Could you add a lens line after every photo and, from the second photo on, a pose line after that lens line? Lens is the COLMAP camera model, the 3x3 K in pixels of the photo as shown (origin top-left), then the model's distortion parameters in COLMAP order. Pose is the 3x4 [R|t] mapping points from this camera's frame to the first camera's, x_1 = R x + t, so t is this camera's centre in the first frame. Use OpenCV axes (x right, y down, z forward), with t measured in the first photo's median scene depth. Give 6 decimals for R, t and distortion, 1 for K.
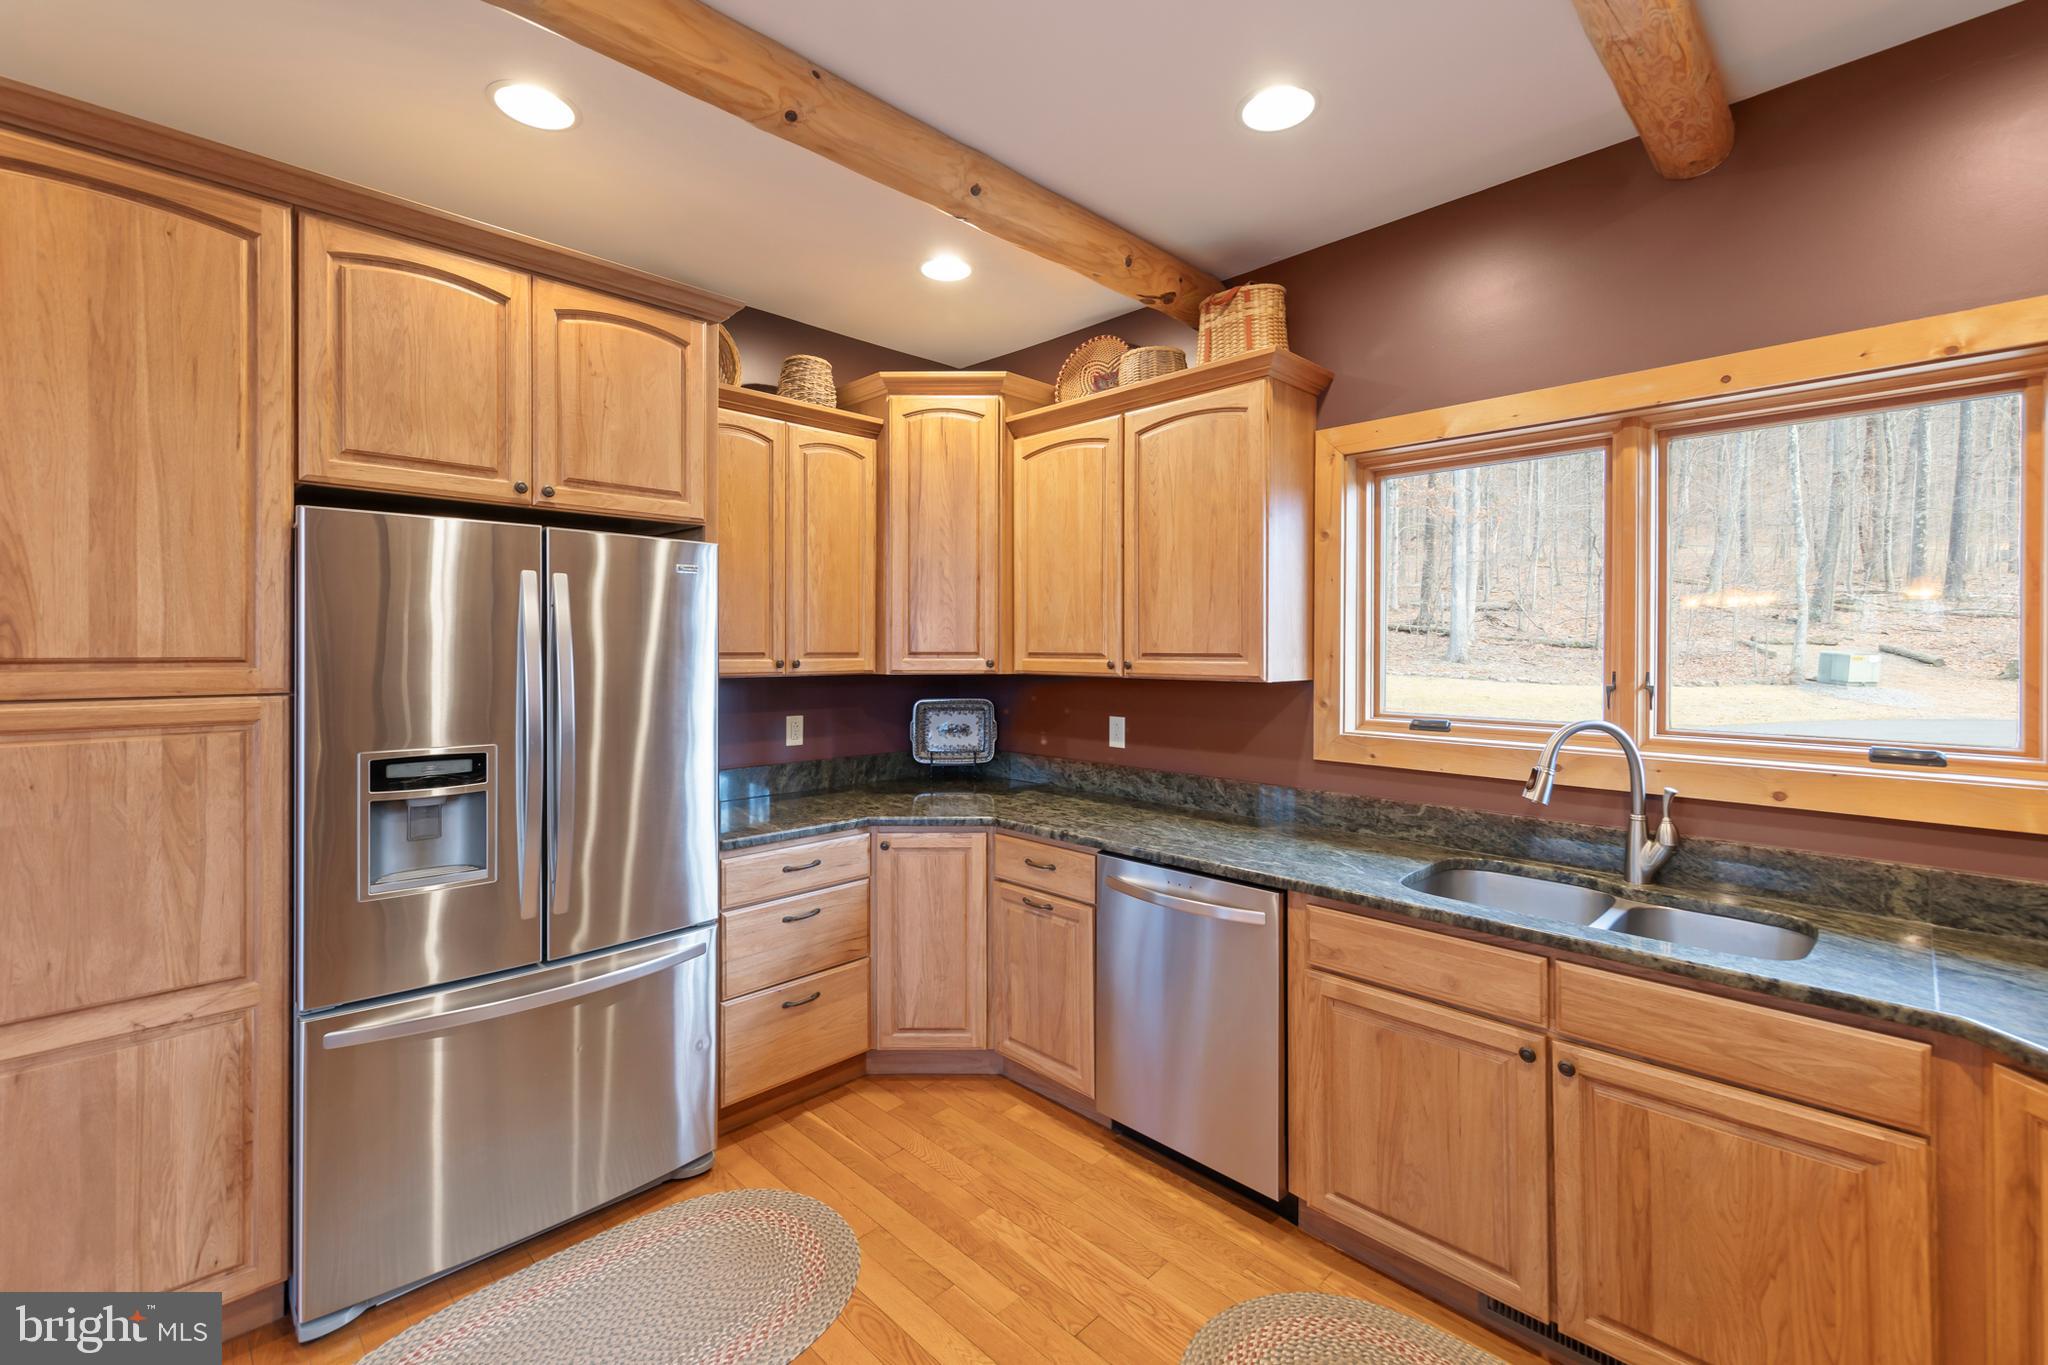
lens RADIAL K [[871.1, 0, 1023.2], [0, 871.1, 649.9], [0, 0, 1]] dist [0.016203, -0.004905]
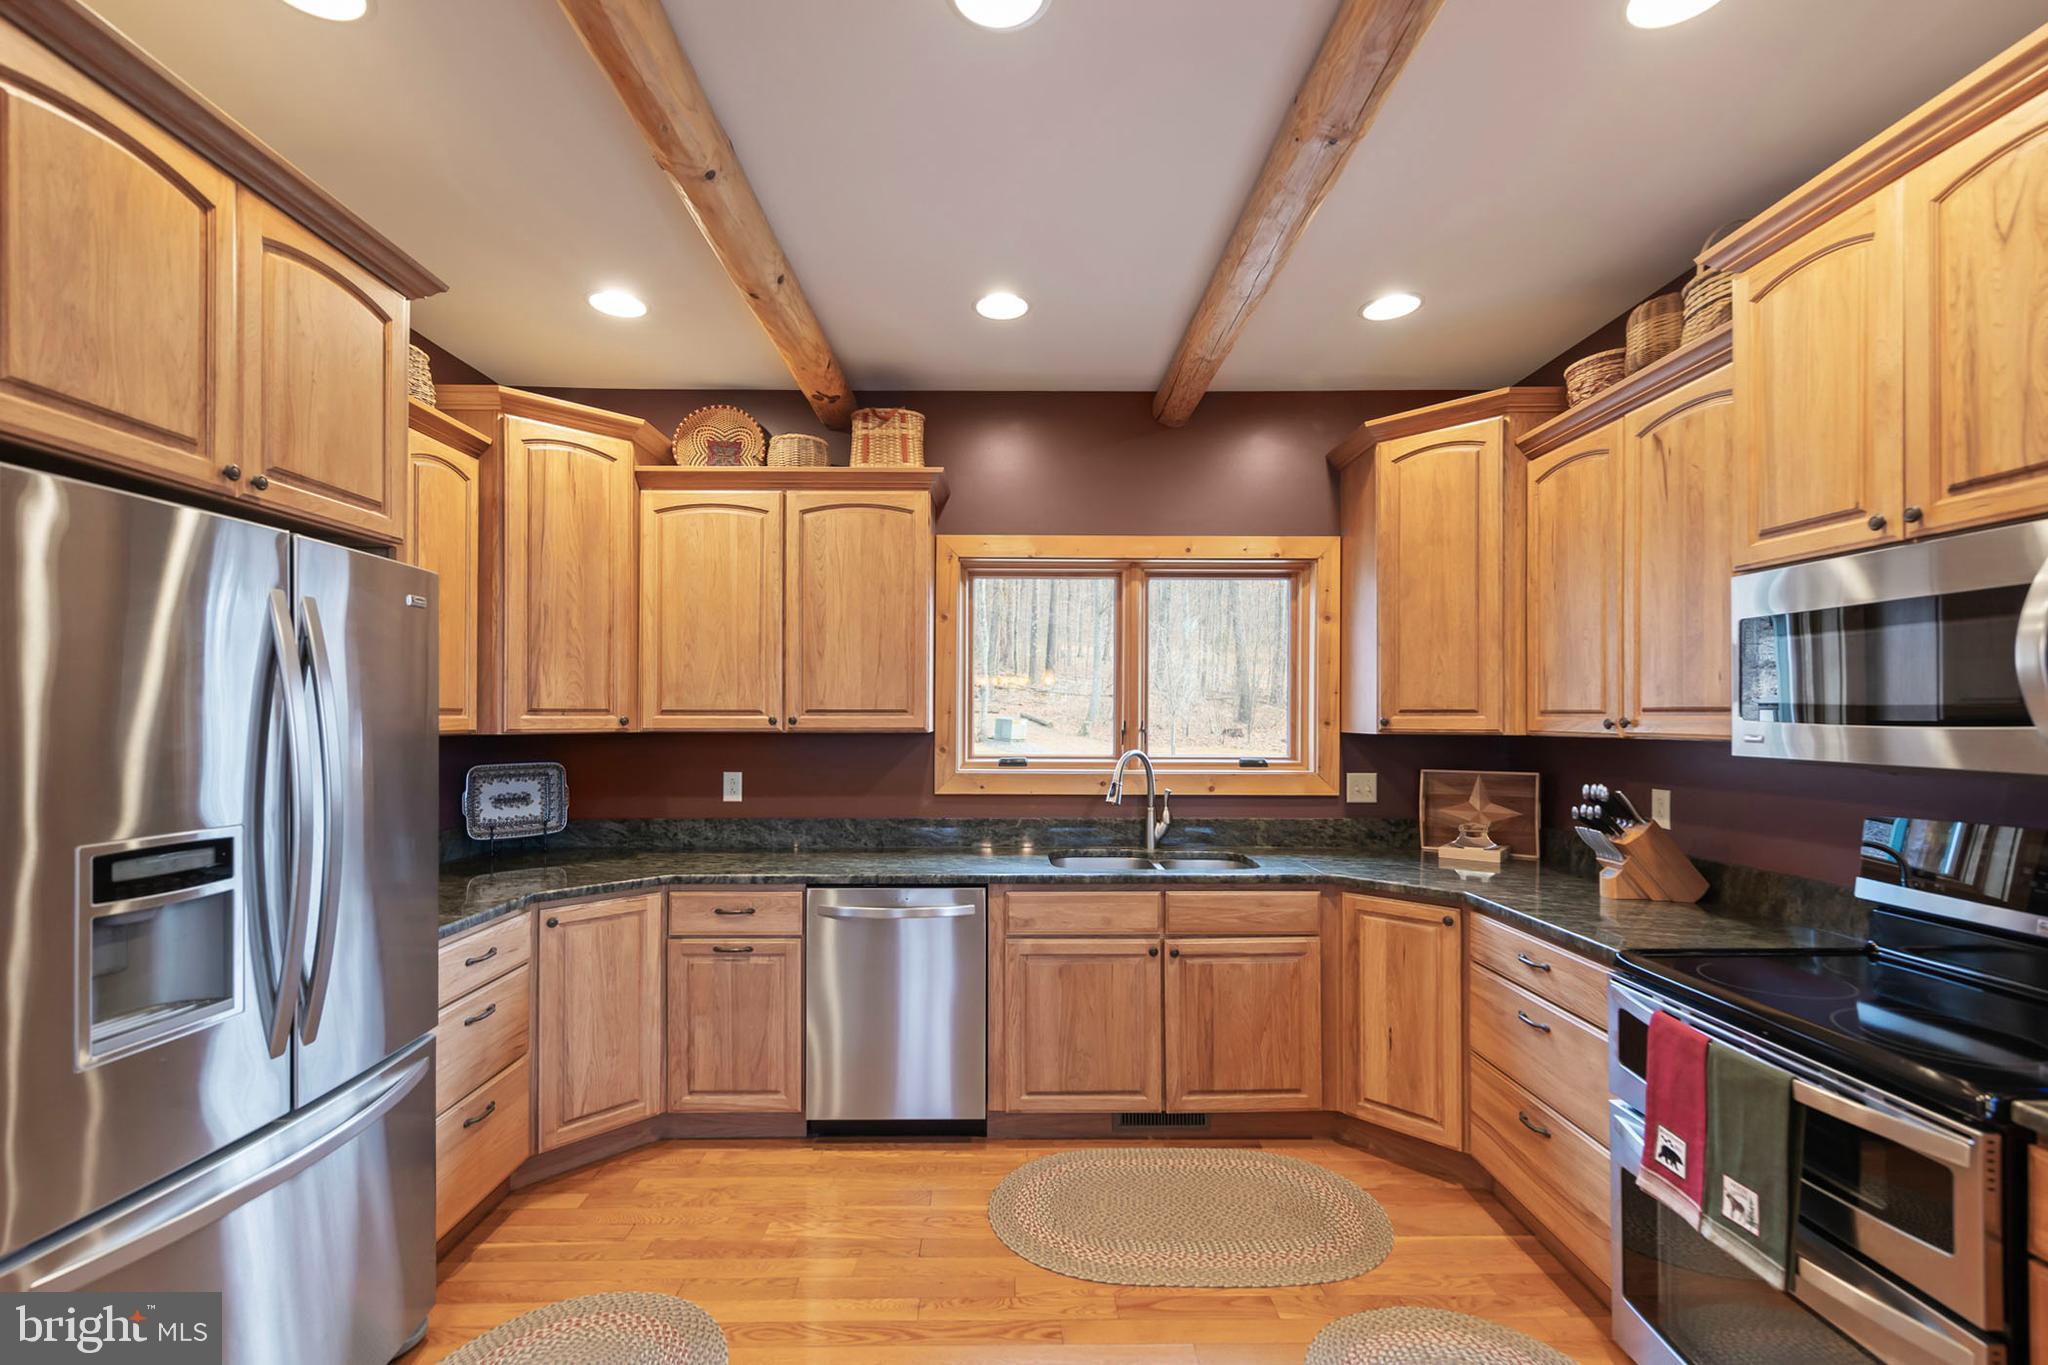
lens RADIAL K [[871.1, 0, 1008.3], [0, 871.1, 718.3], [0, 0, 1]] dist [0.016203, -0.004905]
pose [[0.707099, -0.003130, 0.707108, -0.596835], [0.003432, 0.999994, 0.000995, 0.017982], [-0.707106, 0.001723, 0.707105, 0.031647]]
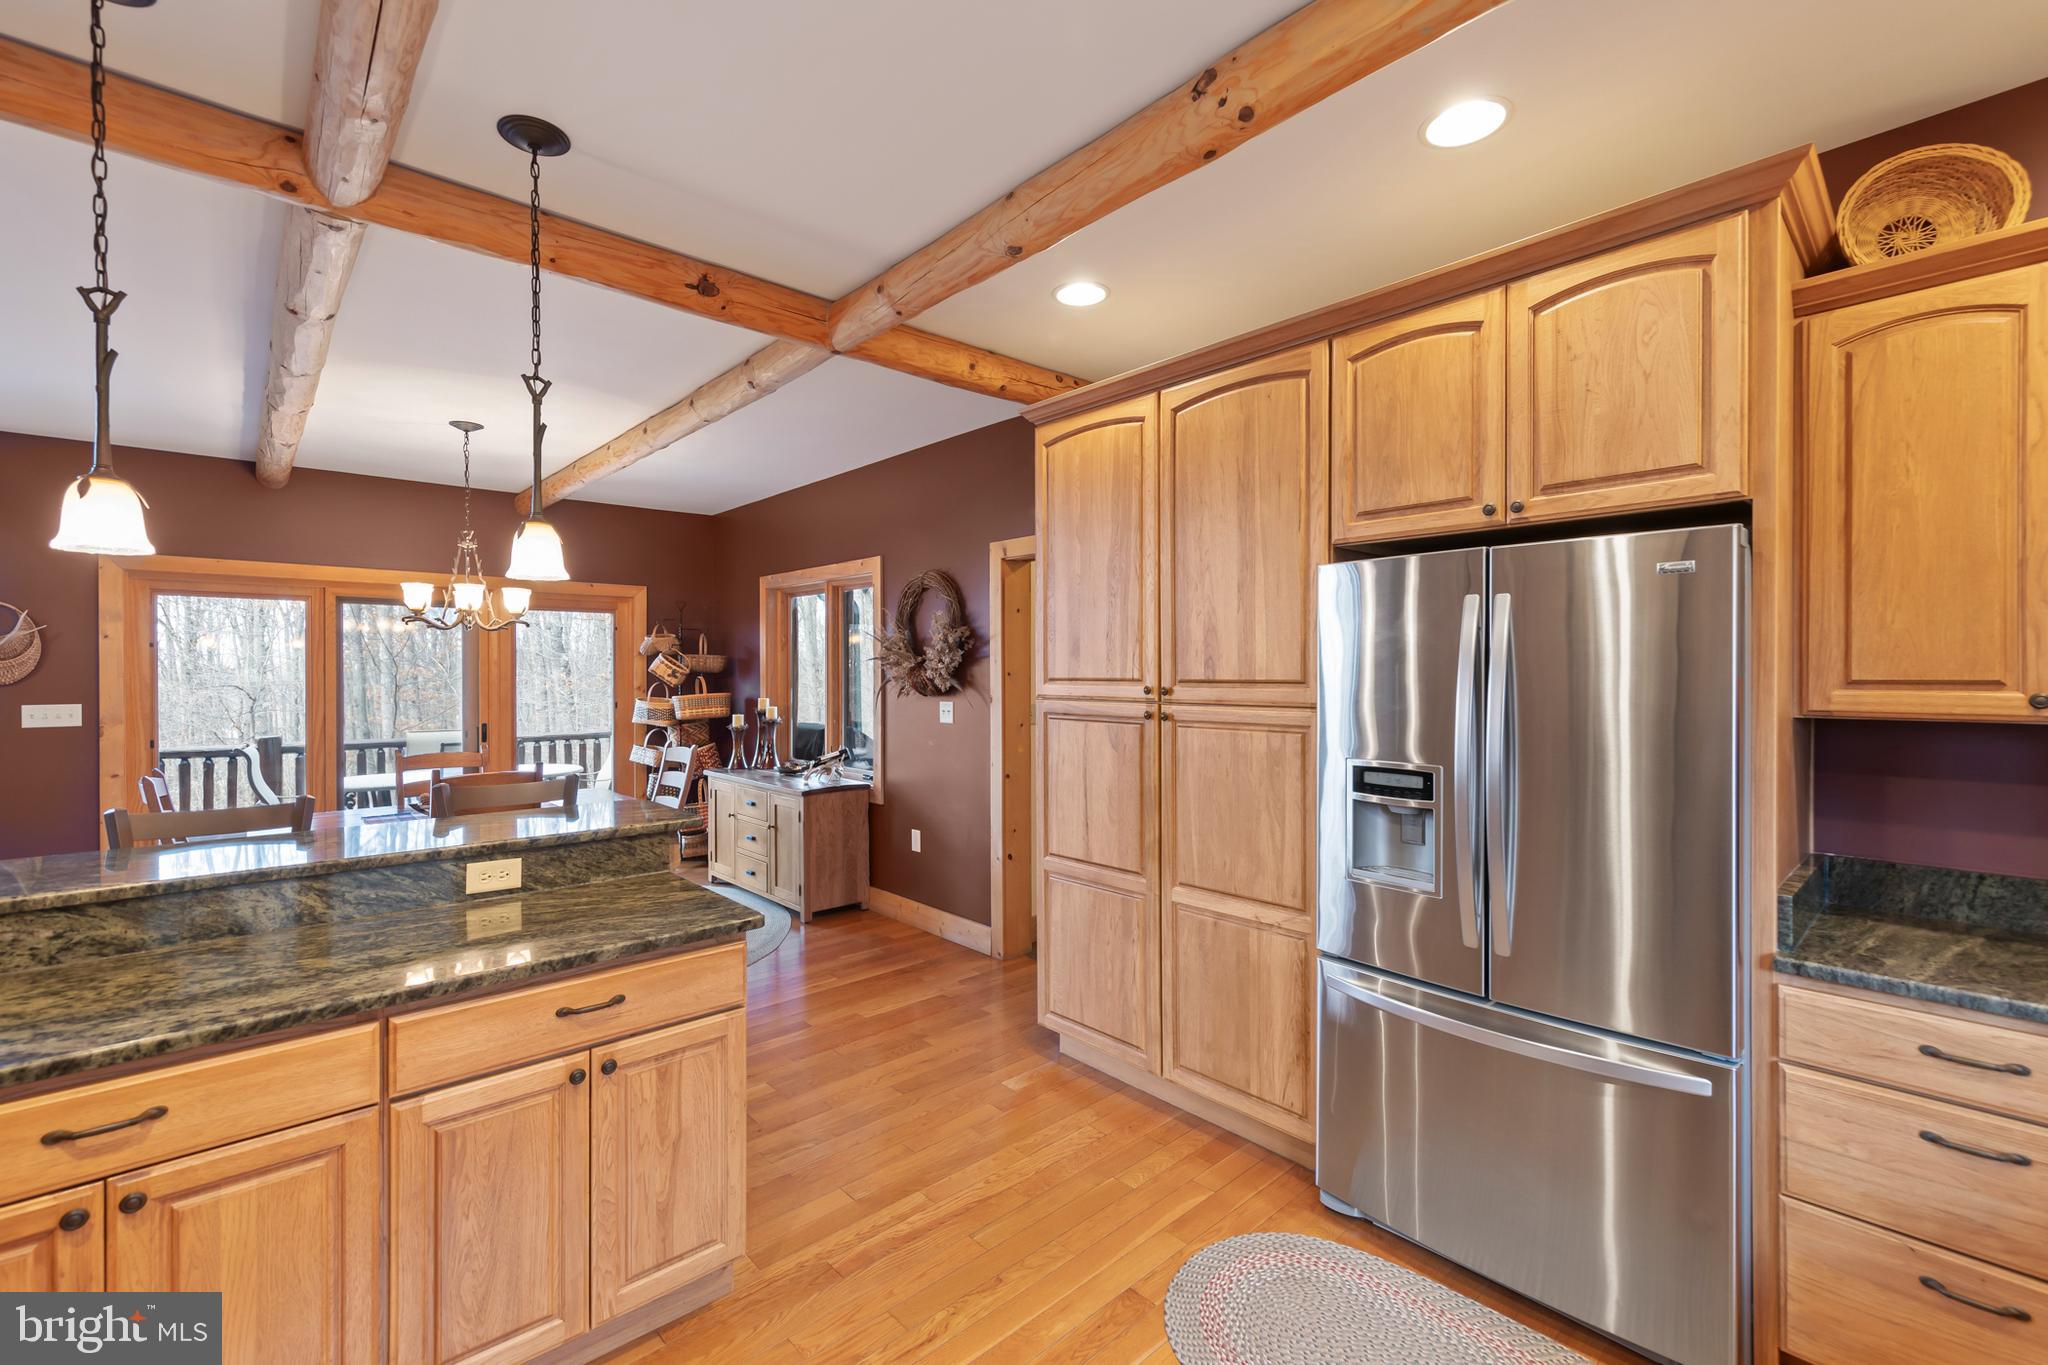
lens RADIAL K [[871.1, 0, 1024.4], [0, 871.1, 679.8], [0, 0, 1]] dist [0.016203, -0.004905]
pose [[-0.046895, 0.004049, -0.998892, 0.403792], [-0.002388, 0.999988, 0.004165, 0.002170], [0.998897, 0.002581, -0.046884, 0.494923]]
